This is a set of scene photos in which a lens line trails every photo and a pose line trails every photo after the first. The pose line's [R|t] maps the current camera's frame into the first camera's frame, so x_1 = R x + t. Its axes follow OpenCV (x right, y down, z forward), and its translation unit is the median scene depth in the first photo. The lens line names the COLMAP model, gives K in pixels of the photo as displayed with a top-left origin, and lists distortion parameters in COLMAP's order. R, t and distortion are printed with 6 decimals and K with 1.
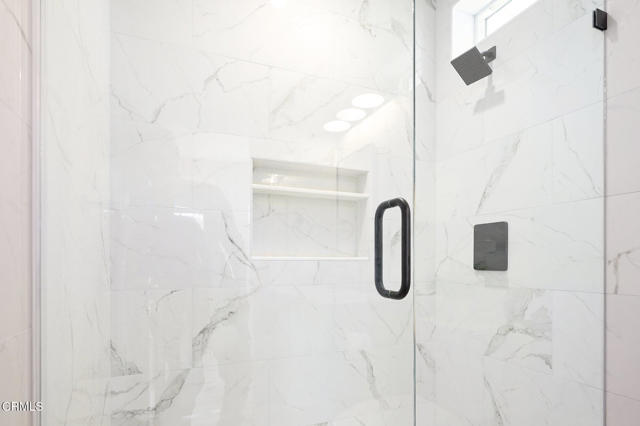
lens RADIAL K [[343.2, 0, 321.3], [0, 343.2, 265.0], [0, 0, 1]] dist [0.000549, -0.001262]
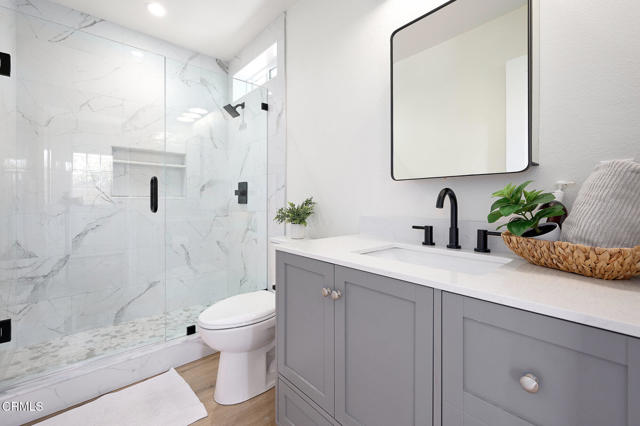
lens RADIAL K [[276.7, 0, 329.3], [0, 276.7, 201.3], [0, 0, 1]] dist [0.001971, 0.000954]
pose [[0.948181, -0.000503, 0.317730, 0.474176], [0.001443, 0.999995, -0.002725, 0.007315], [-0.317727, 0.003042, 0.948177, -0.889429]]
